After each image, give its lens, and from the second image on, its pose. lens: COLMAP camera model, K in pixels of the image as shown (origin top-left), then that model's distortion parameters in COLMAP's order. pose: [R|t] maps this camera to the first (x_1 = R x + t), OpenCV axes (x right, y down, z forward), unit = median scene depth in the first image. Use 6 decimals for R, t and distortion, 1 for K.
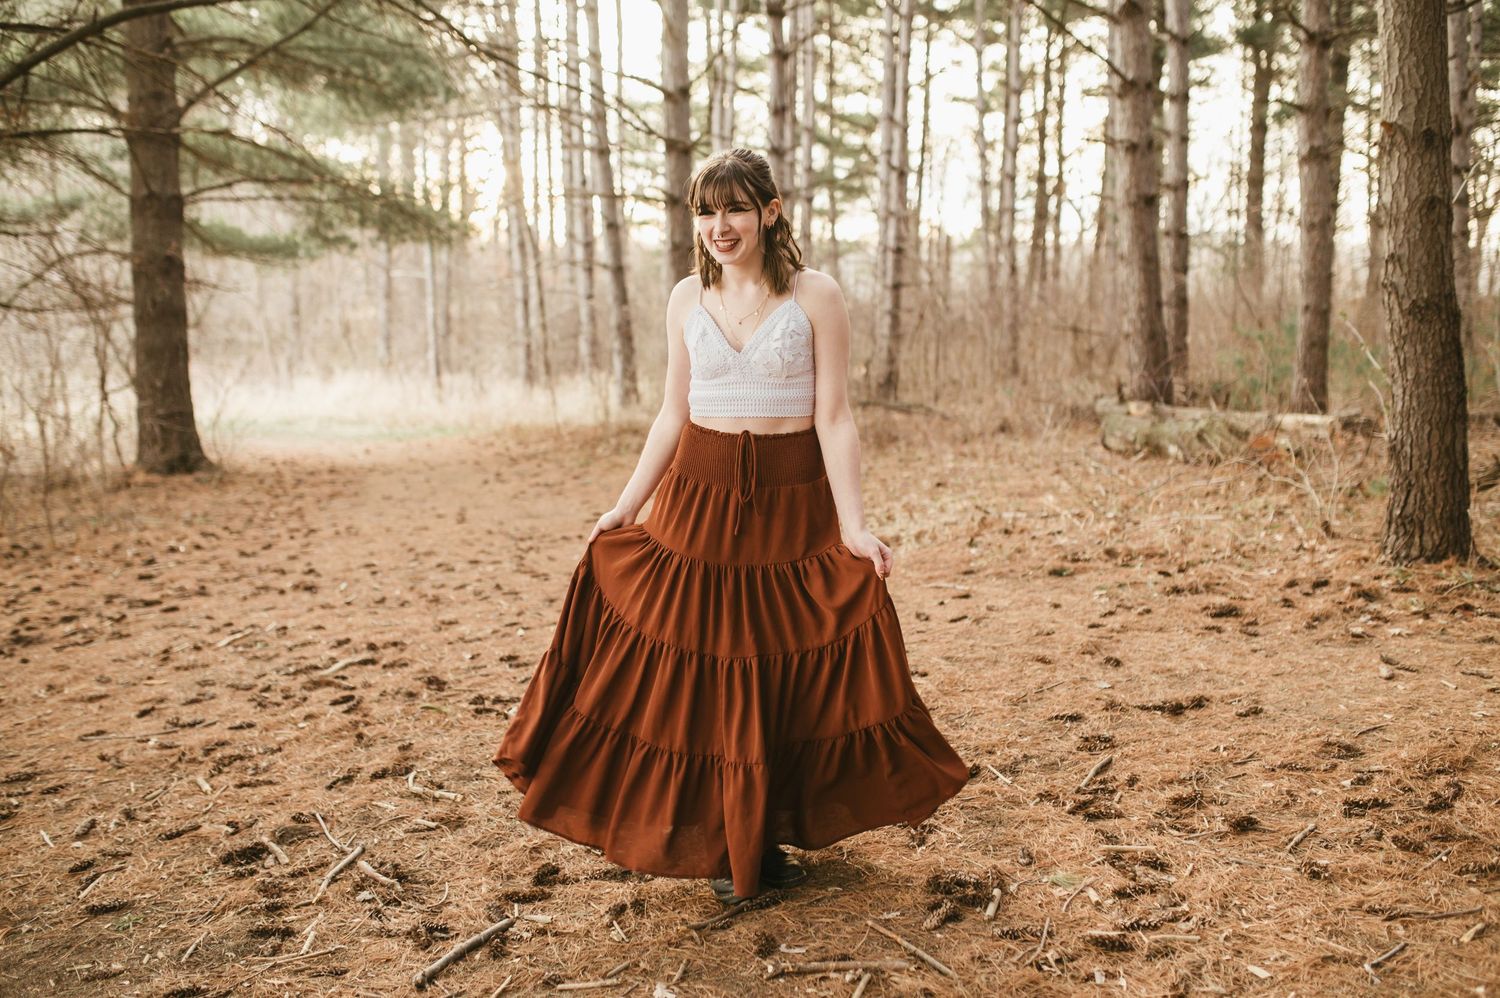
lens RADIAL K [[1515.8, 0, 750.0], [0, 1515.8, 499.0], [0, 0, 1]] dist [0.004514, 0.000169]
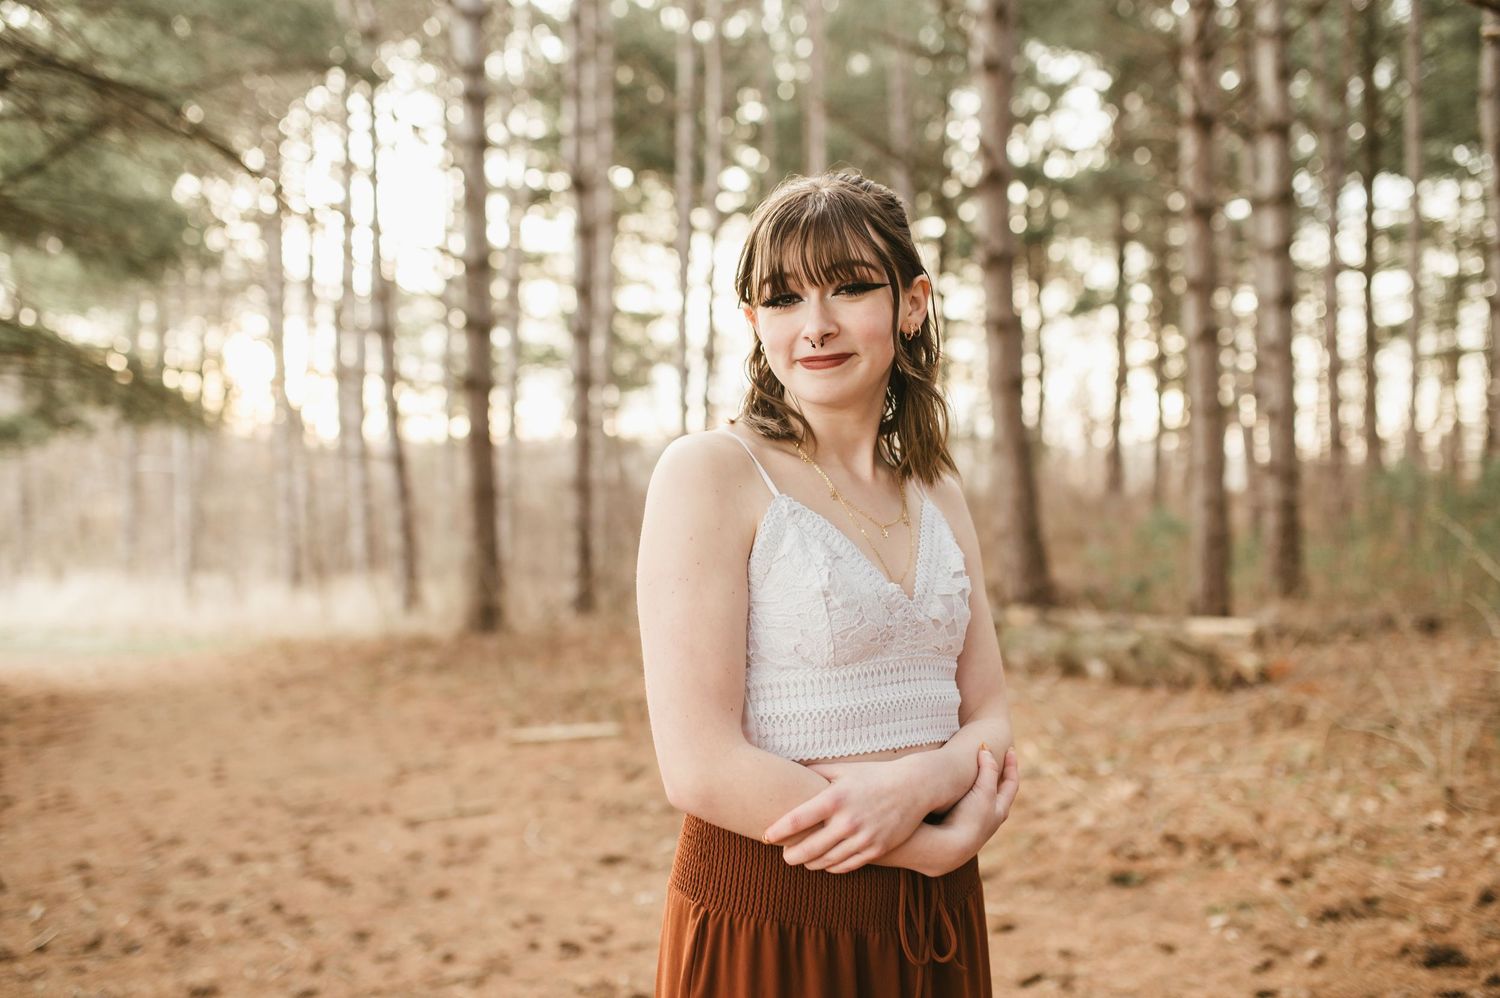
lens RADIAL K [[1461.1, 0, 751.4], [0, 1461.1, 529.9], [0, 0, 1]] dist [-0.106467, 0.184762]
pose [[0.985698, -0.000758, 0.168518, -0.033654], [0.018756, 0.994271, -0.105234, -0.019509], [-0.167472, 0.106890, 0.980065, 0.160633]]
